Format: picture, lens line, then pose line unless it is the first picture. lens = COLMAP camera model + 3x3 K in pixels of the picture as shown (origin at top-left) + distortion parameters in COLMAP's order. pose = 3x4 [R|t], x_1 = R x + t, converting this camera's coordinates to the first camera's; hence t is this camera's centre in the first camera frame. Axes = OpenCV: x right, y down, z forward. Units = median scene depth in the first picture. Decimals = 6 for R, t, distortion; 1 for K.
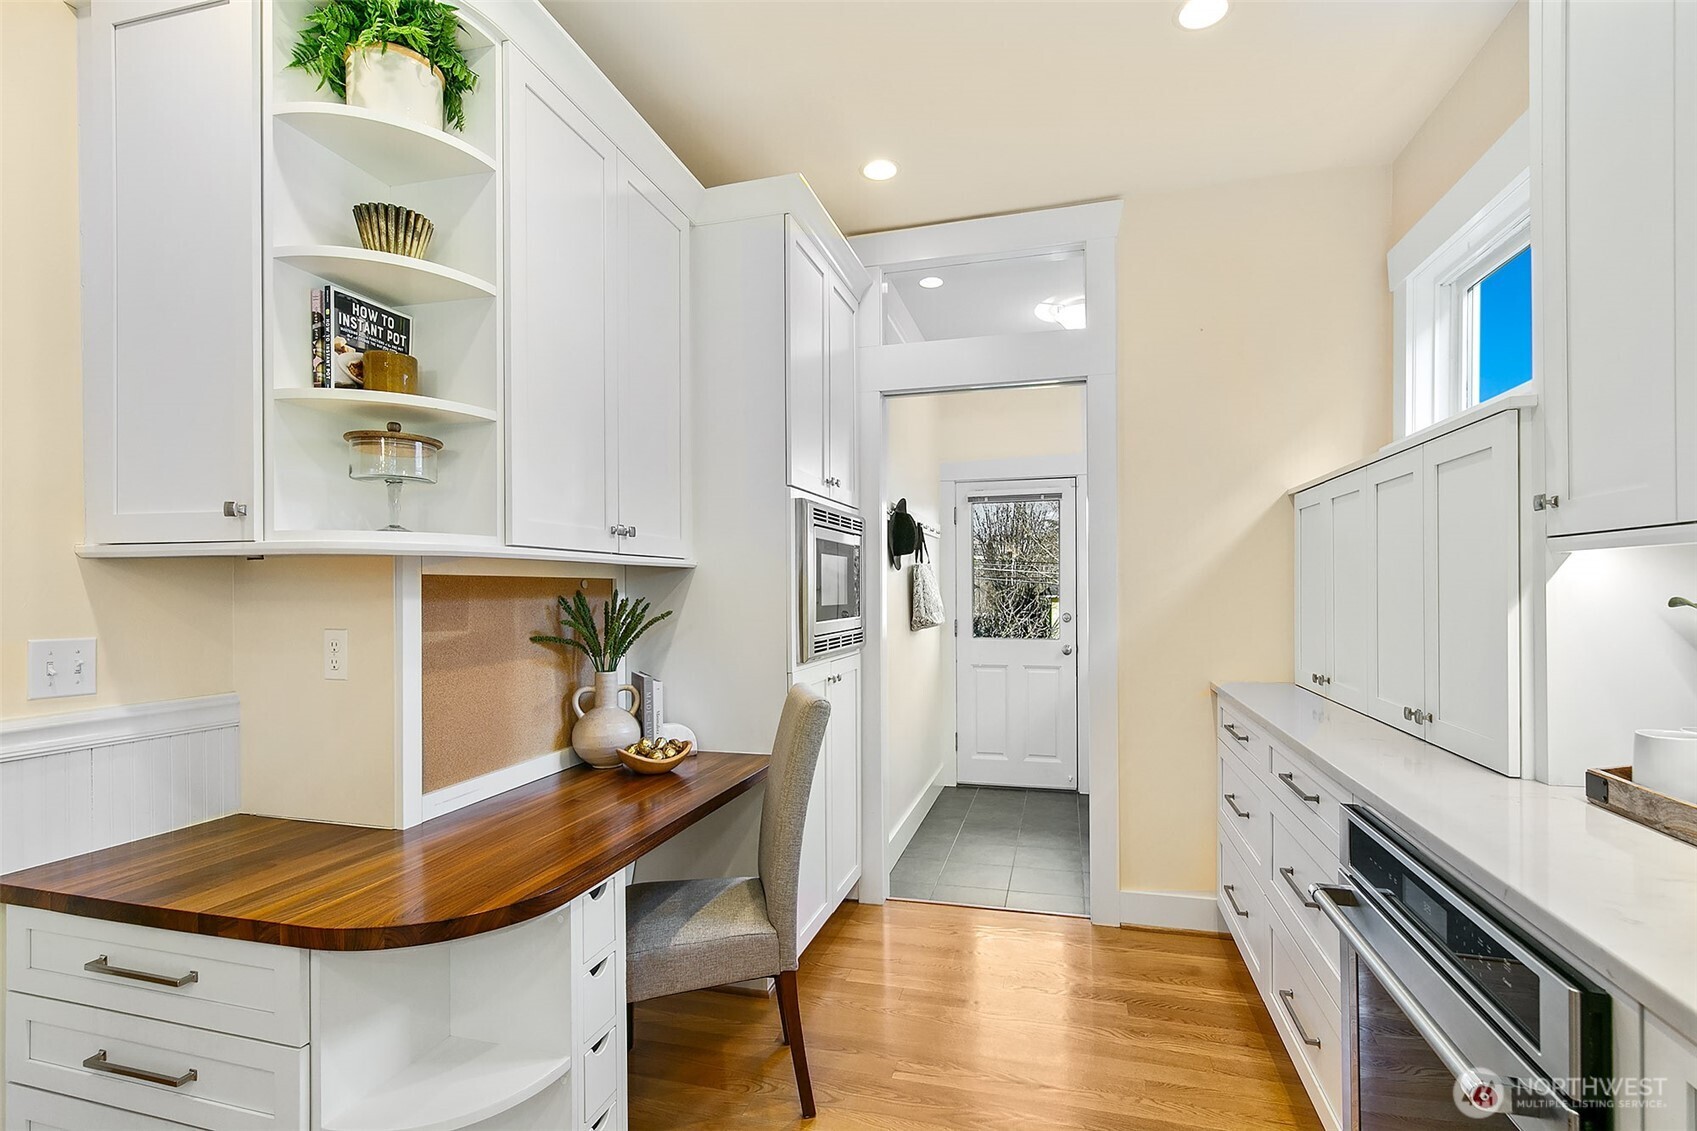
lens RADIAL K [[769.7, 0, 848.3], [0, 769.7, 594.5], [0, 0, 1]] dist [0.001861, 0.000205]
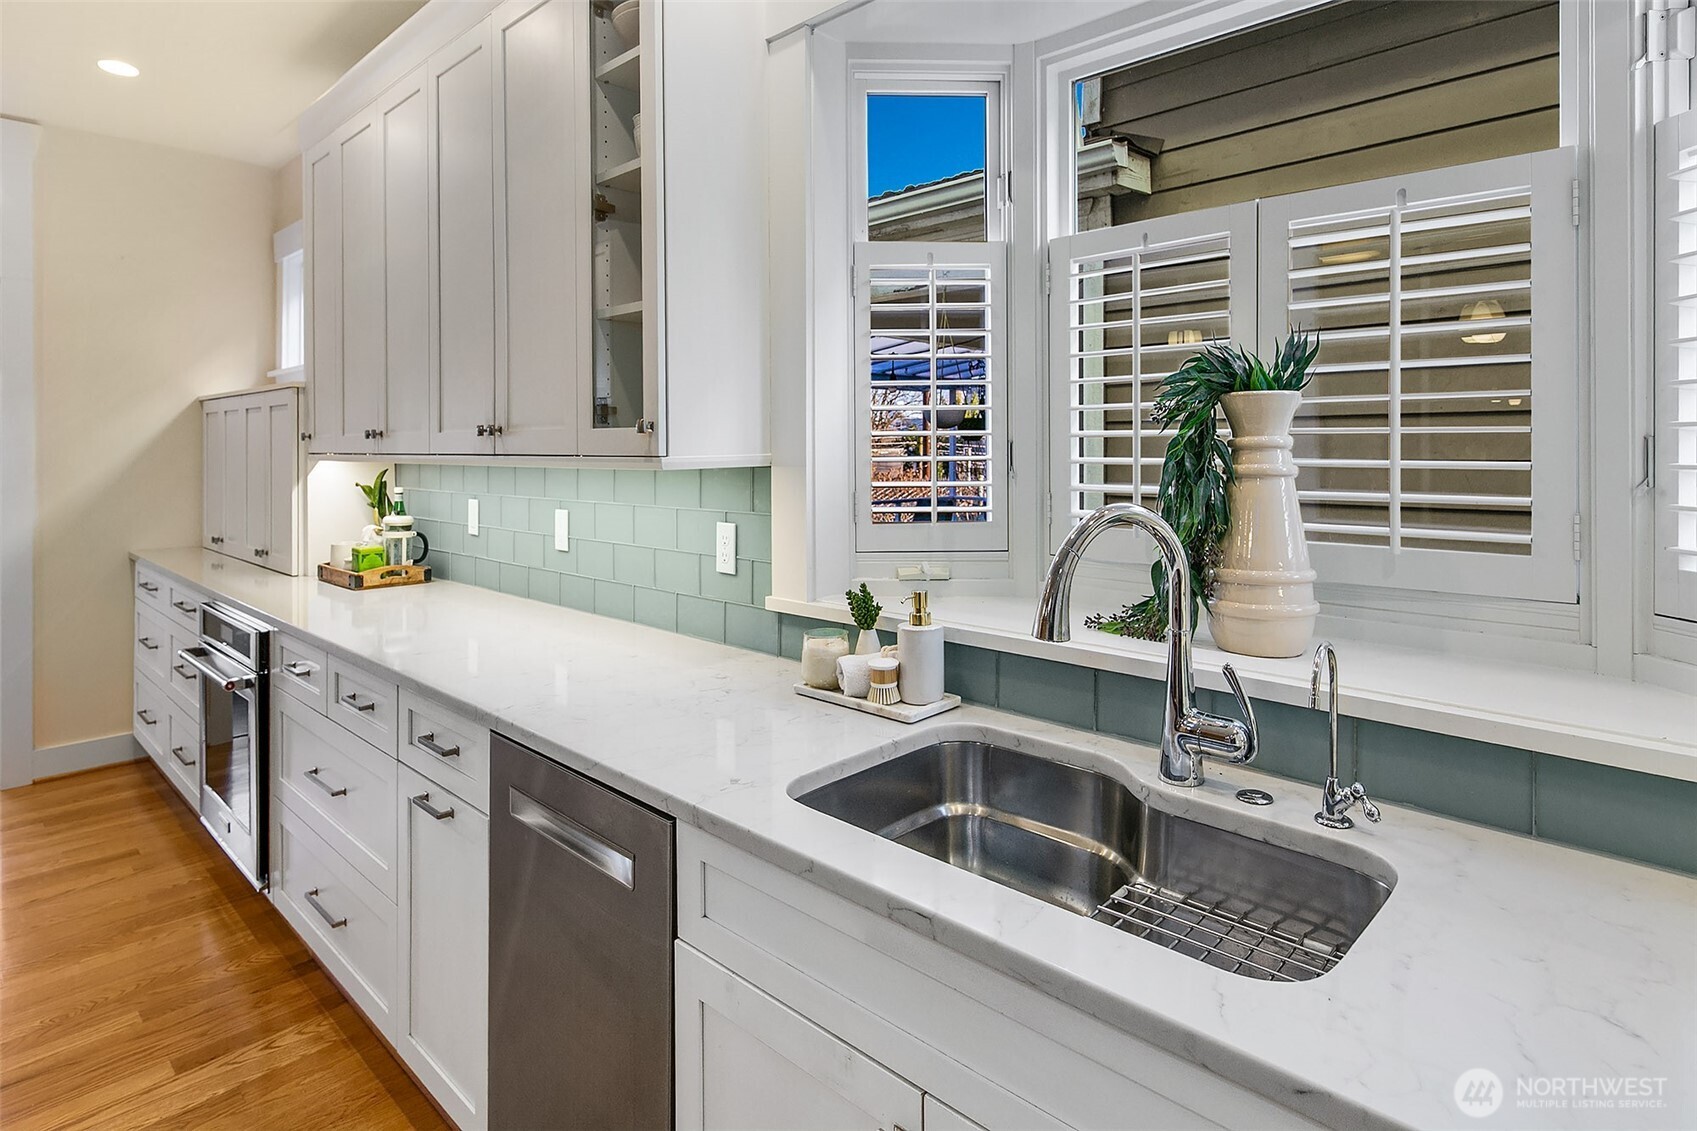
lens RADIAL K [[927.4, 0, 846.6], [0, 927.4, 463.2], [0, 0, 1]] dist [0.000109, 0.000092]
pose [[0.476207, 0.004177, 0.879323, -0.363505], [-0.001099, 0.999991, -0.004156, -0.026124], [-0.879332, 0.001013, 0.476207, -0.912824]]
